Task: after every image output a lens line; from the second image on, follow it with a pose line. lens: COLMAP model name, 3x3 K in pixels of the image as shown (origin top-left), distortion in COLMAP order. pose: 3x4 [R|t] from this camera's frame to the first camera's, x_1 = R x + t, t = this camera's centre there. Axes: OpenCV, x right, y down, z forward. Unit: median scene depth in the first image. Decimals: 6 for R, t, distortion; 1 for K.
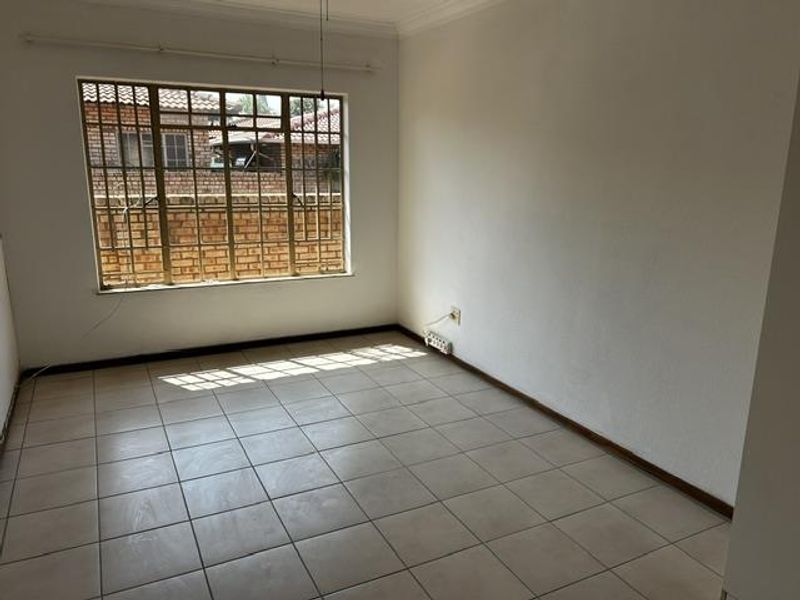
lens RADIAL K [[607.6, 0, 400.0], [0, 607.6, 300.0], [0, 0, 1]] dist [0.023373, -0.001920]
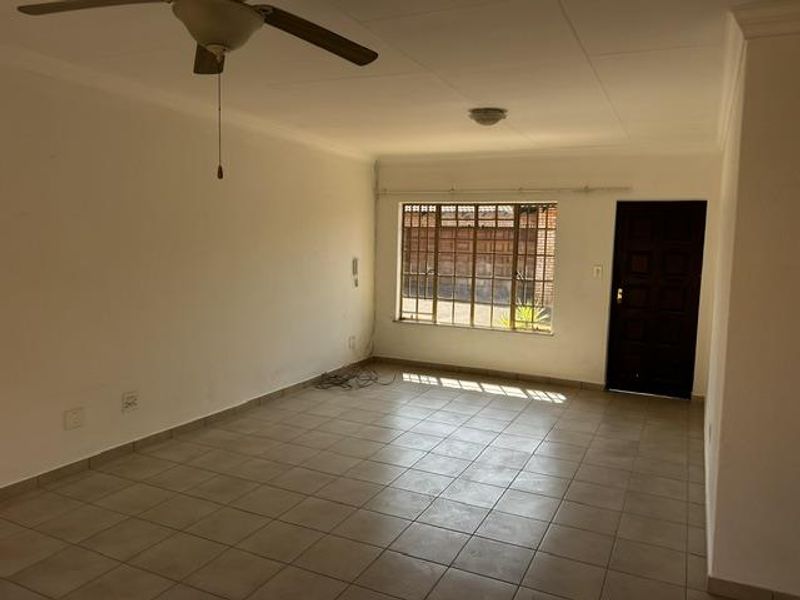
lens RADIAL K [[593.1, 0, 400.0], [0, 593.1, 300.0], [0, 0, 1]] dist [0.183980, -0.000030]
pose [[0.616581, 0.079201, -0.783297, 0.795472], [-0.203213, 0.977223, -0.061153, 0.030586], [0.760613, 0.196882, 0.618632, -0.052212]]
